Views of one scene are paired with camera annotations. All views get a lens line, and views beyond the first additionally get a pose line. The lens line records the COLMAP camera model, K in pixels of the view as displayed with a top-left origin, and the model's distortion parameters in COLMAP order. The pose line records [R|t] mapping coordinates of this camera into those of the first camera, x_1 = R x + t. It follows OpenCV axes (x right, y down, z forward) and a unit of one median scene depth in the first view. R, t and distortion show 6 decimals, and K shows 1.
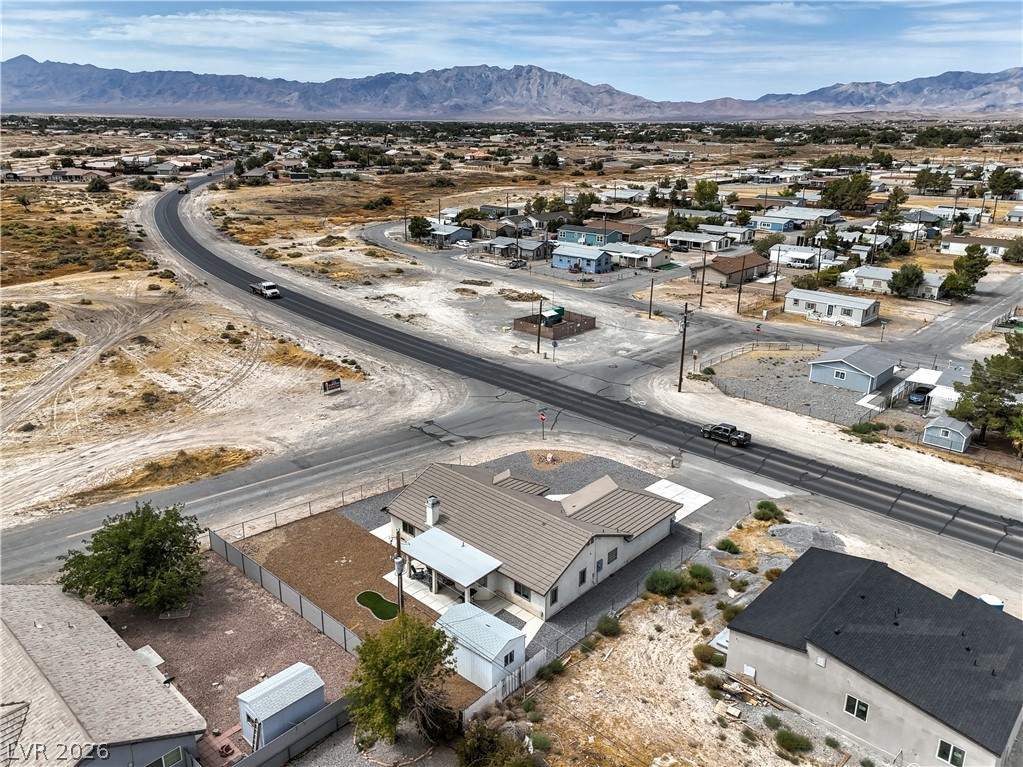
lens RADIAL K [[764.4, 0, 511.5], [0, 764.4, 383.5], [0, 0, 1]] dist [0.110996, -0.079829]
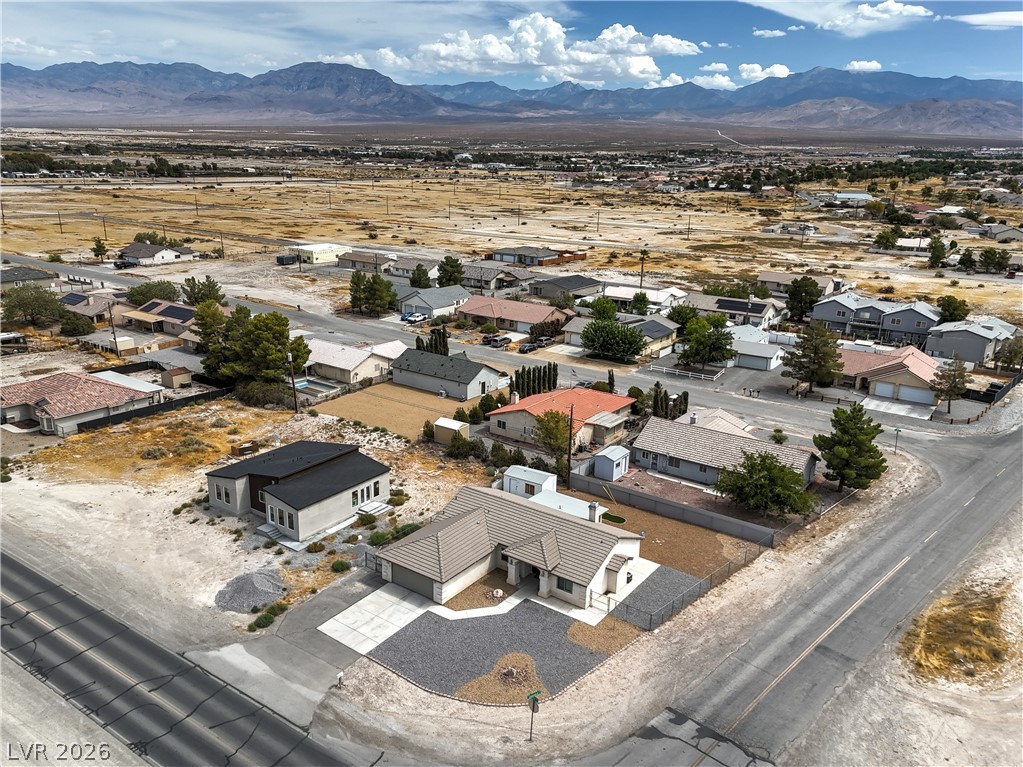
lens RADIAL K [[757.0, 0, 508.8], [0, 757.0, 414.0], [0, 0, 1]] dist [0.102806, -0.072370]
pose [[-0.991612, 0.015331, -0.128335, 0.106082], [-0.067451, 0.785616, 0.615026, -0.397716], [0.110251, 0.618524, -0.777993, 1.053778]]
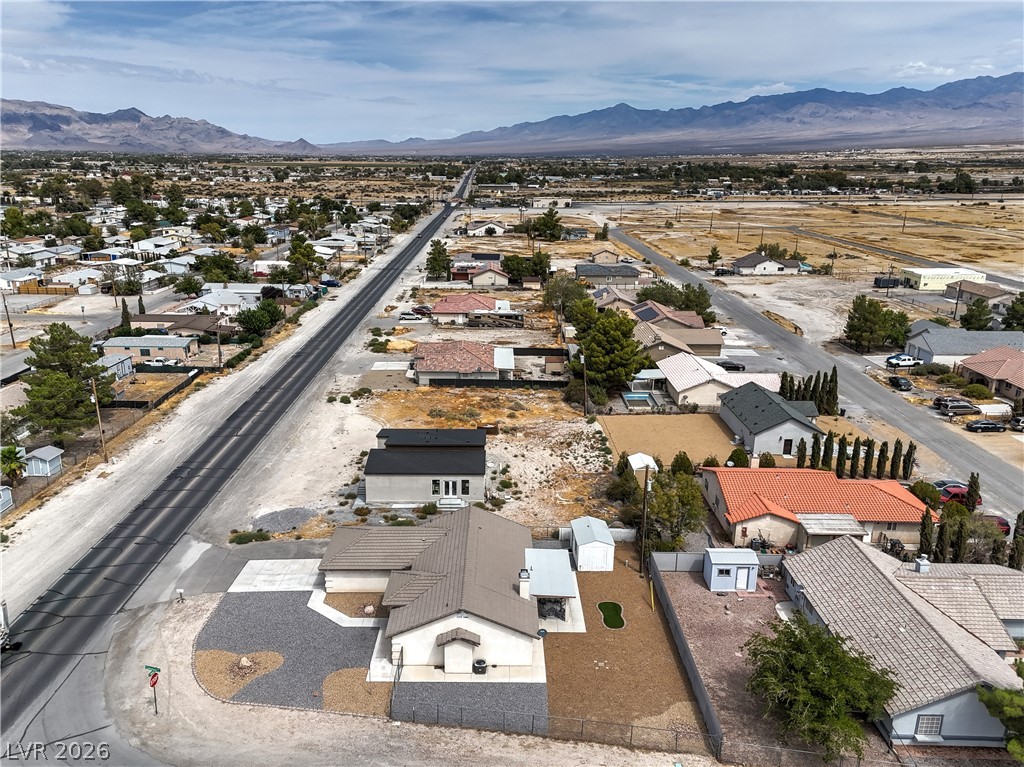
lens RADIAL K [[793.2, 0, 509.3], [0, 793.2, 418.6], [0, 0, 1]] dist [0.117757, -0.091901]
pose [[-0.685404, -0.237308, 0.688408, -0.422839], [0.228795, 0.827338, 0.512996, -0.303956], [-0.691284, 0.509114, -0.512766, 0.821362]]
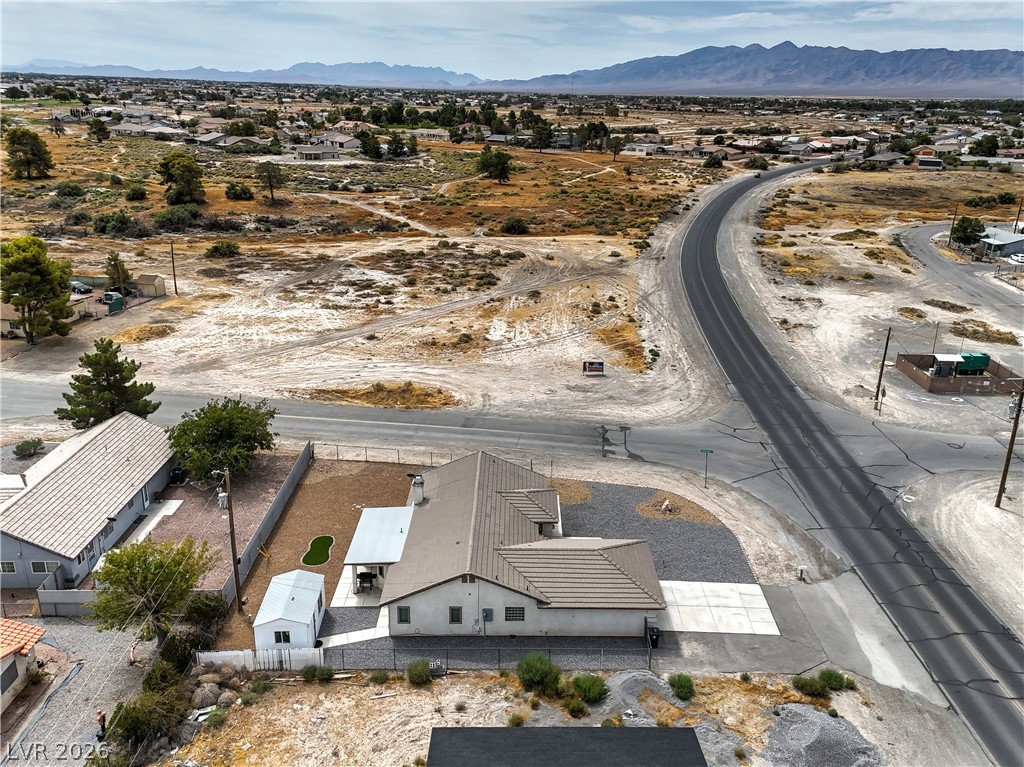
lens RADIAL K [[814.9, 0, 533.8], [0, 814.9, 358.9], [0, 0, 1]] dist [0.128473, -0.103357]
pose [[0.691558, 0.234571, -0.683172, 0.382714], [-0.252120, 0.964705, 0.076022, -0.062002], [0.676892, 0.119668, 0.726290, 0.191320]]
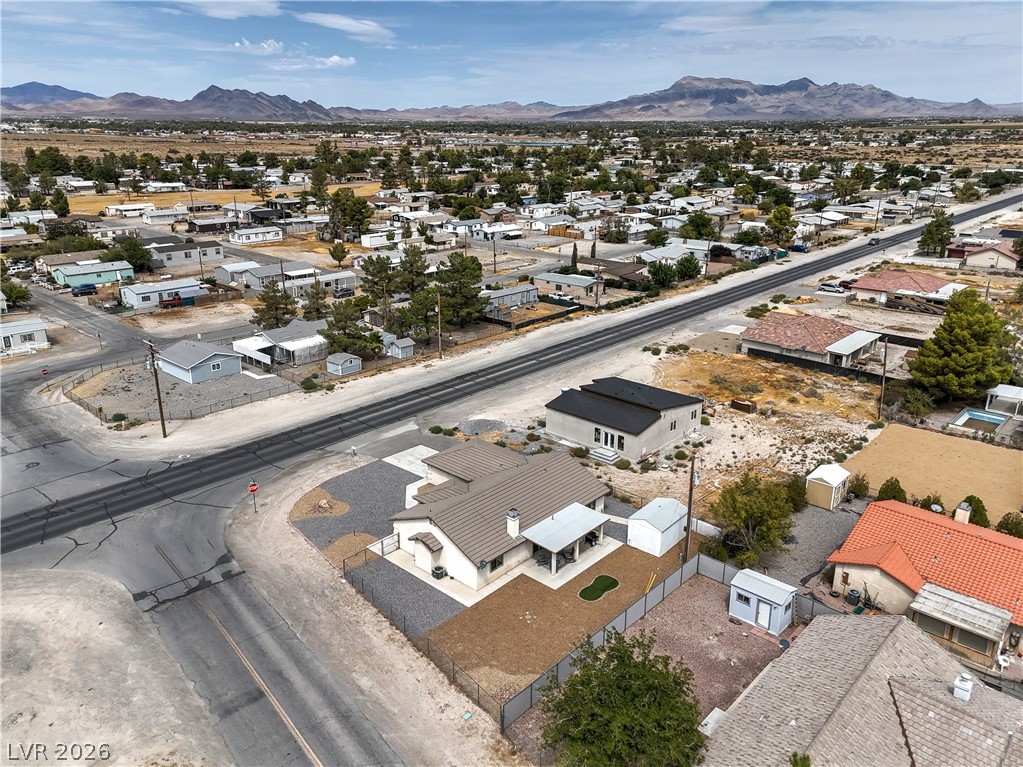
lens RADIAL K [[764.4, 0, 511.5], [0, 764.4, 383.5], [0, 0, 1]] dist [0.110996, -0.079829]
pose [[-0.011119, -0.330221, 0.943838, -0.584095], [0.326770, 0.890874, 0.315540, -0.187734], [-0.945039, 0.311926, 0.098001, 0.487094]]
